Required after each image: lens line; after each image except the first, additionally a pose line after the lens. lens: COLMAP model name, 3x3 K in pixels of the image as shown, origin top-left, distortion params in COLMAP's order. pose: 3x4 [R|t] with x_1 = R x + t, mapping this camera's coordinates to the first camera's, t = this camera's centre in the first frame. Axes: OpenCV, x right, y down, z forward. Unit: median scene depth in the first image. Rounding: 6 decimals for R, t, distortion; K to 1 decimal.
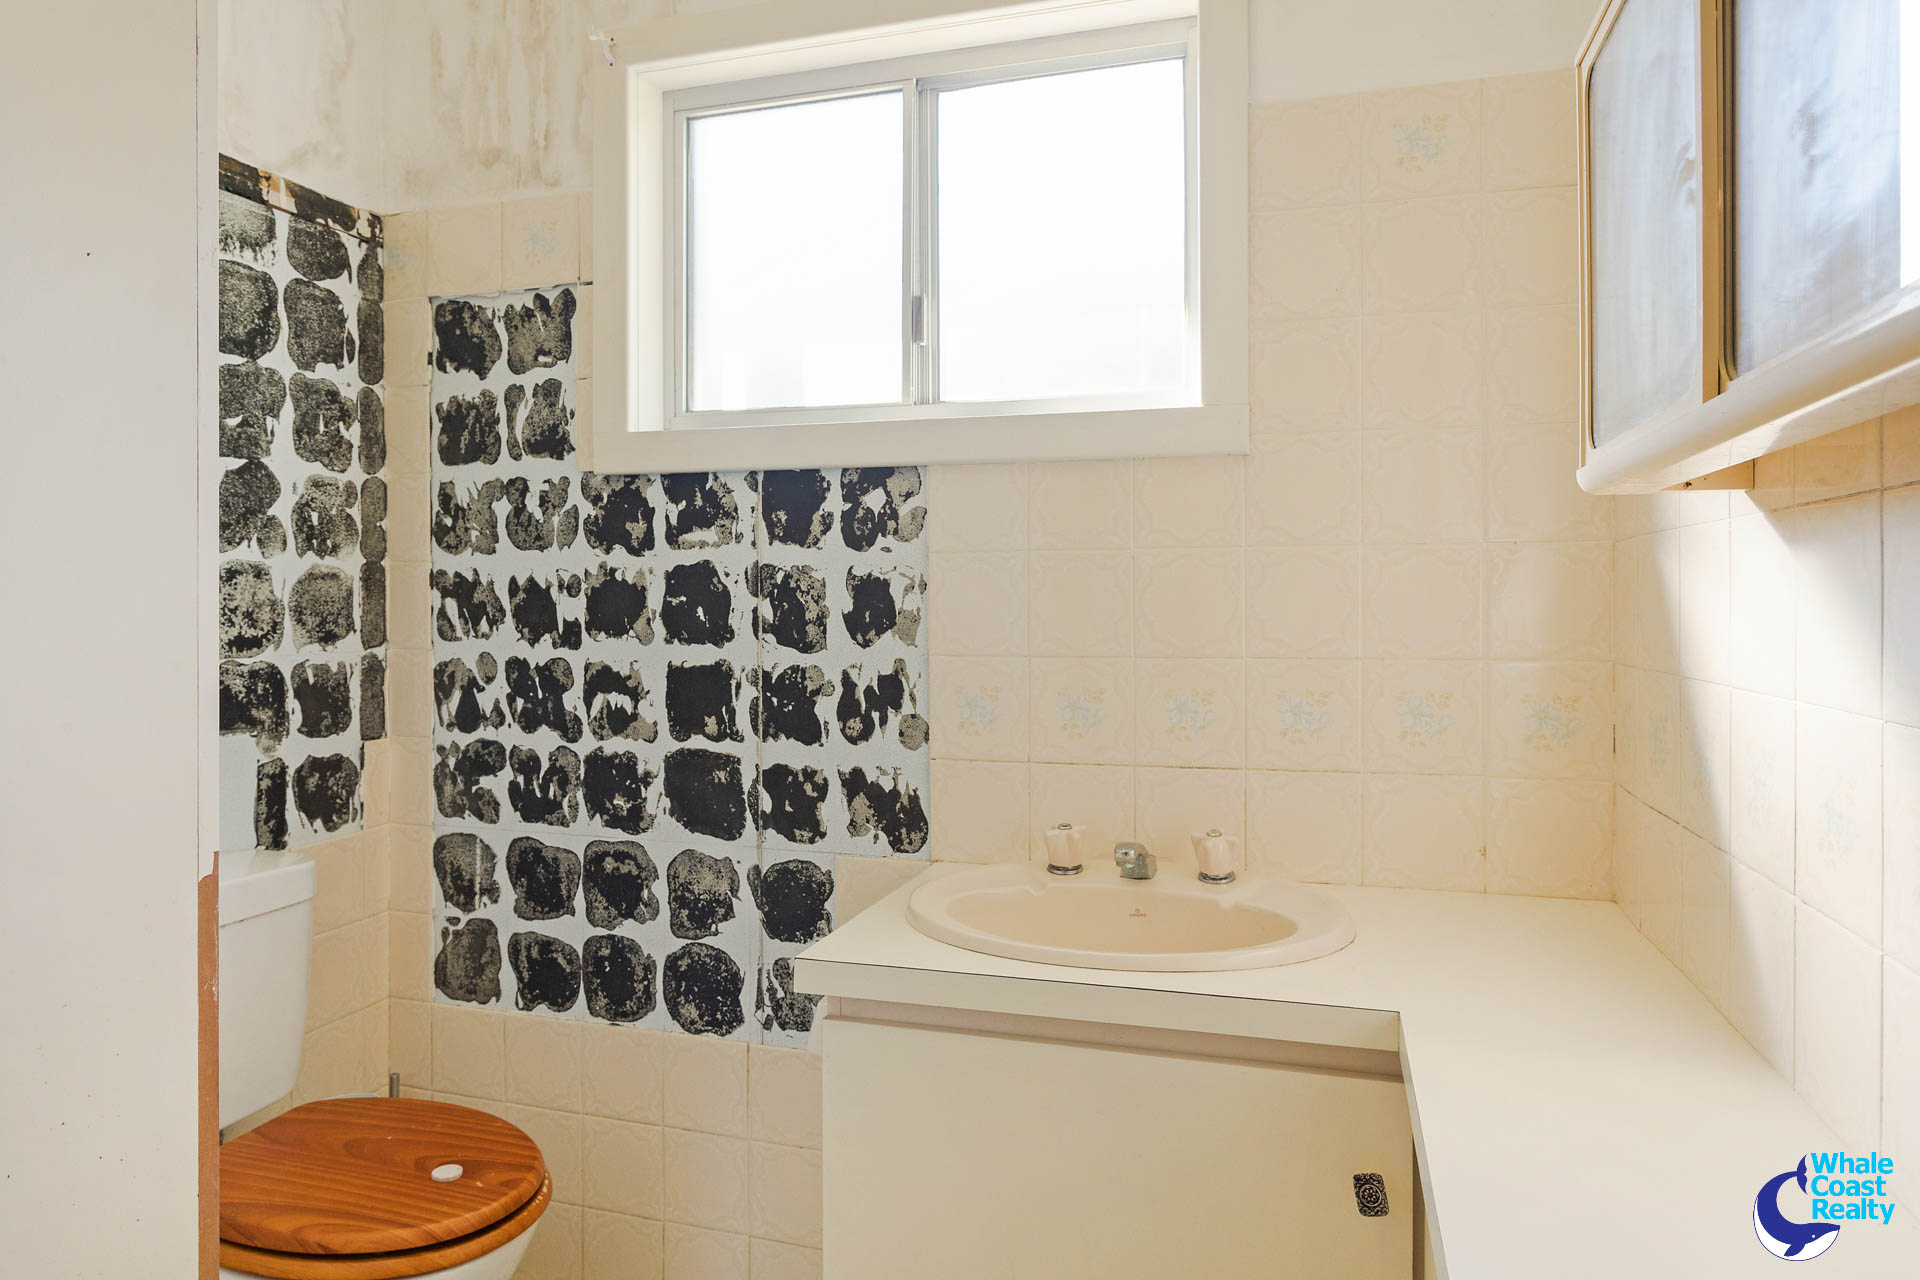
lens RADIAL K [[1213.9, 0, 964.1], [0, 1213.9, 604.6], [0, 0, 1]] dist [-0.004030, 0.001295]
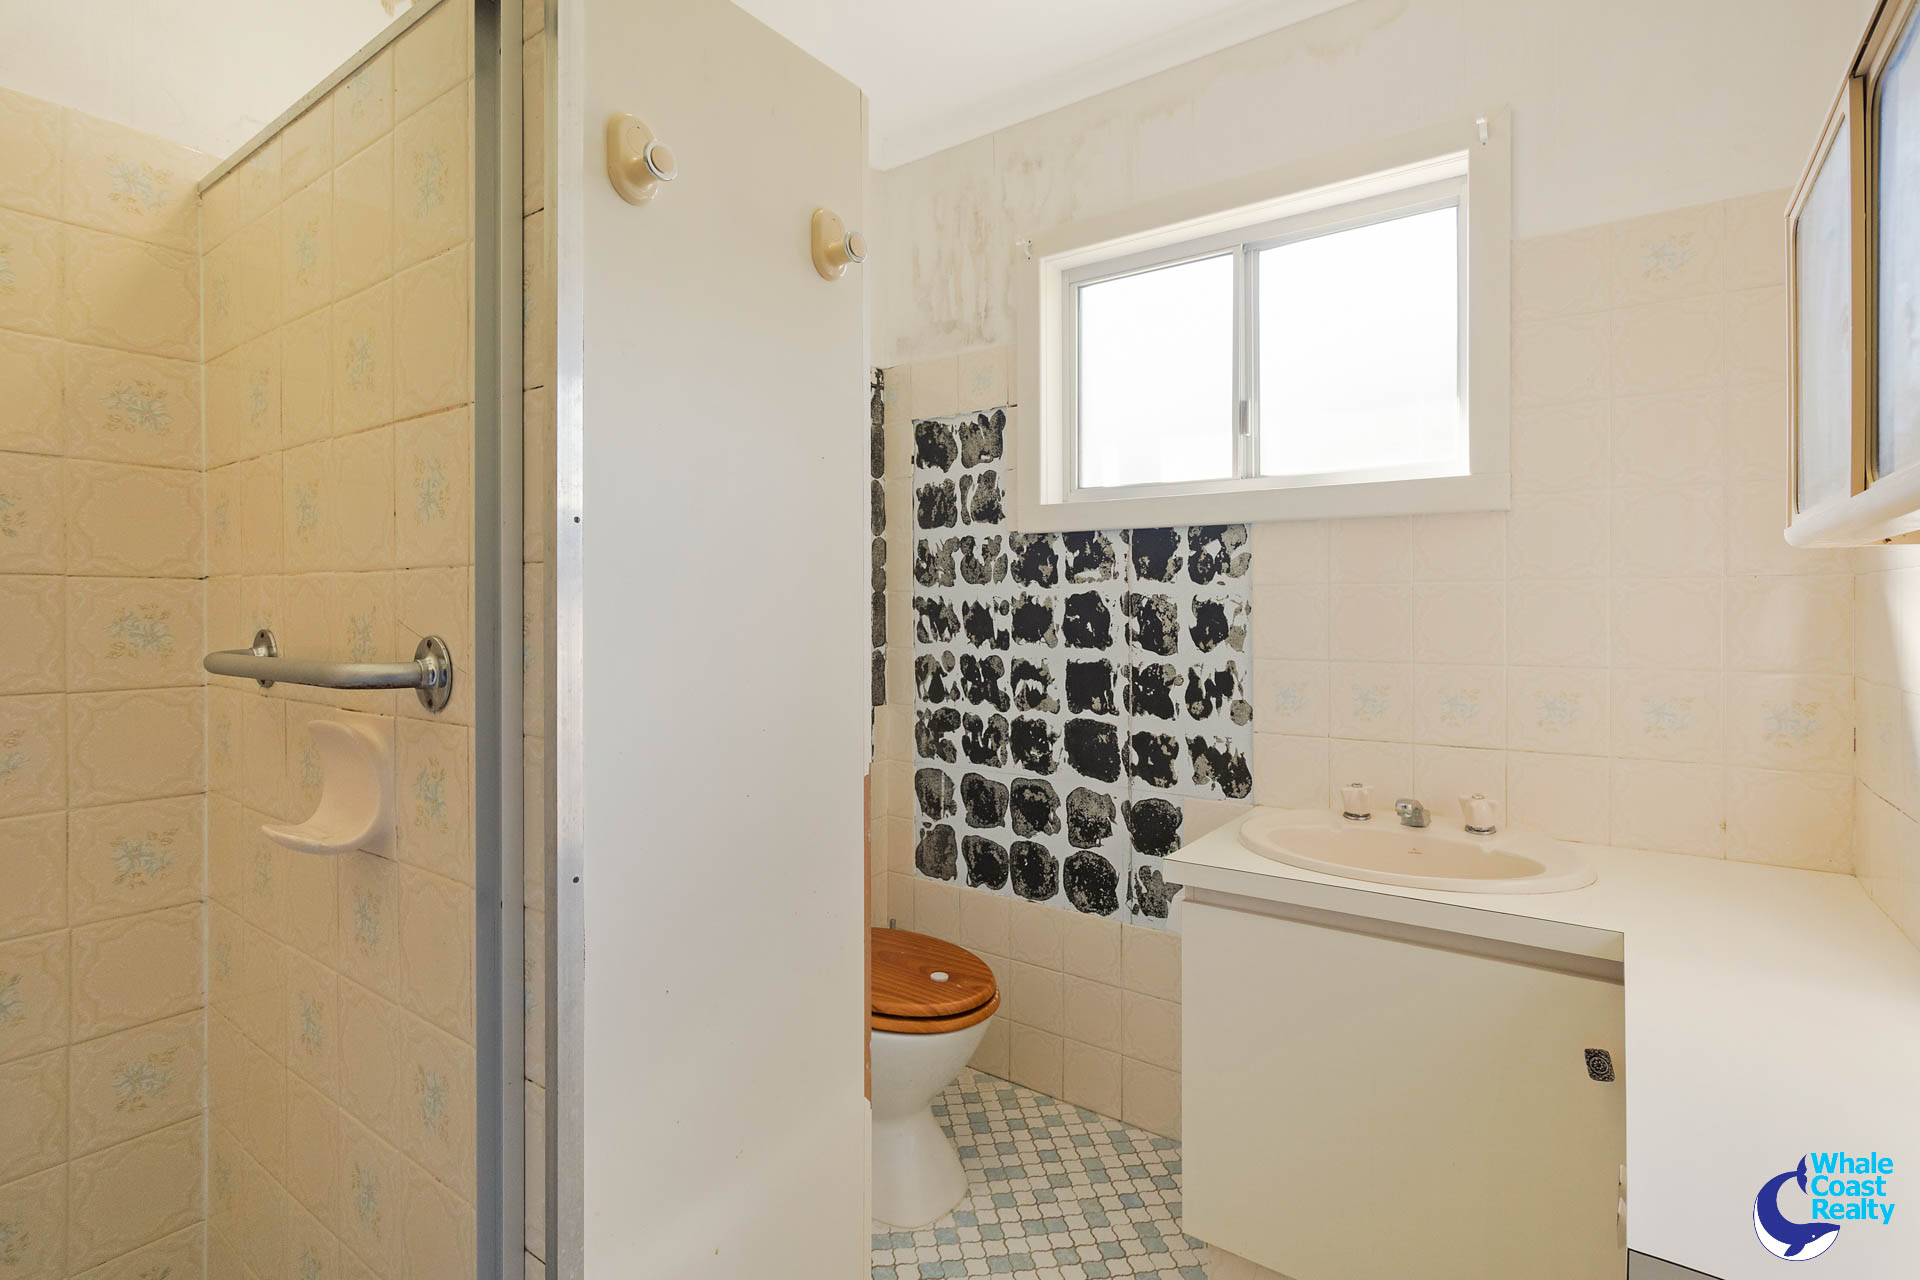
lens RADIAL K [[938.2, 0, 957.2], [0, 938.2, 611.5], [0, 0, 1]] dist [-0.000671, 0.005127]
pose [[0.947942, 0.001269, -0.318439, -0.006808], [-0.000937, 0.999999, 0.001196, -0.012511], [0.318440, -0.000835, 0.947943, -0.126868]]
